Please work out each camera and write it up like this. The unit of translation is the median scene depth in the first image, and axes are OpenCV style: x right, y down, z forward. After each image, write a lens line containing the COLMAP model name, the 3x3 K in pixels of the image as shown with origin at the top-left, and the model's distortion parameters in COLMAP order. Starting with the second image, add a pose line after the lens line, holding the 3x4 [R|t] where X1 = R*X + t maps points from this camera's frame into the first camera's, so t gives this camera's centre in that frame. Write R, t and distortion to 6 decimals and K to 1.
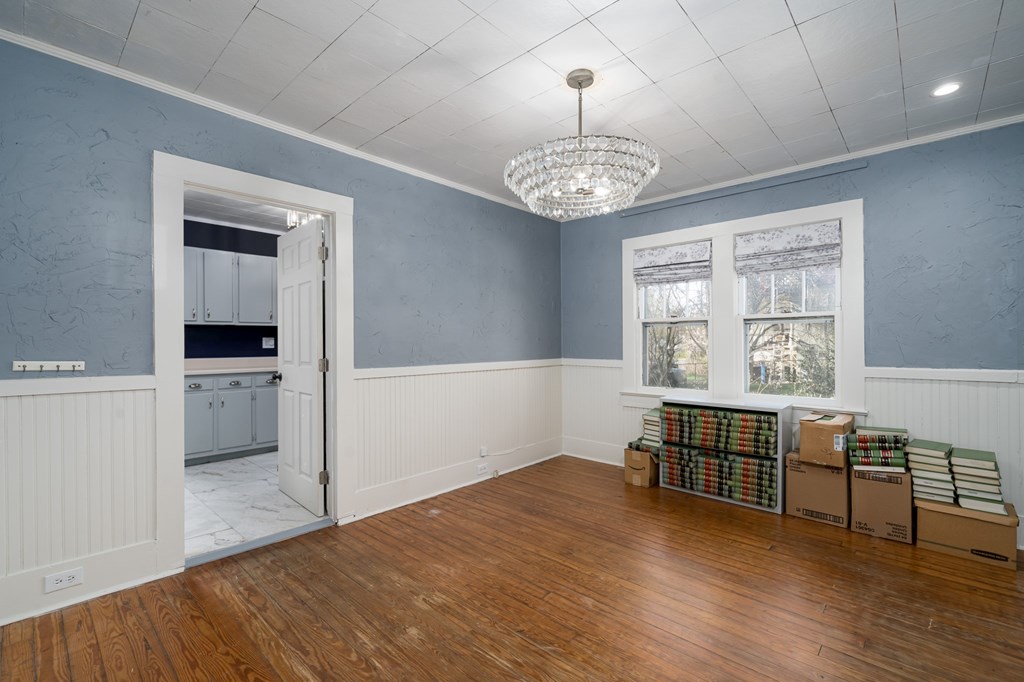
lens RADIAL K [[453.9, 0, 512.0], [0, 453.9, 341.0], [0, 0, 1]] dist [-0.000992, -0.000127]
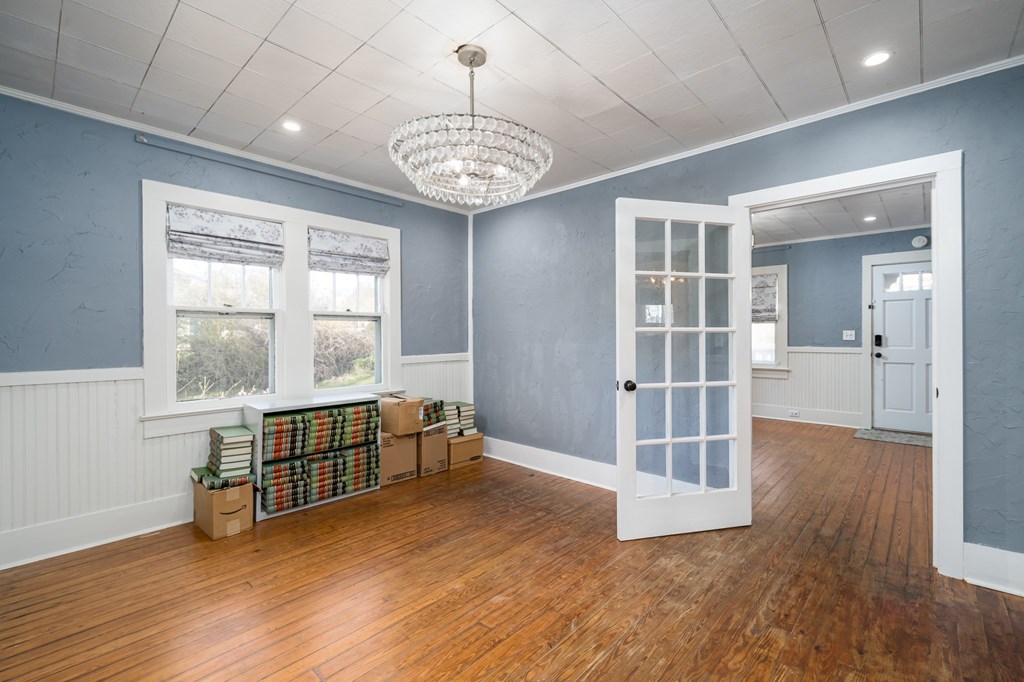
lens RADIAL K [[447.6, 0, 537.5], [0, 447.6, 335.3], [0, 0, 1]] dist [-0.000290, 0.000093]
pose [[-0.023759, 0.002076, 0.999716, -0.511993], [0.000503, 0.999998, -0.002065, -0.001269], [-0.999718, 0.000454, -0.023760, 0.588629]]
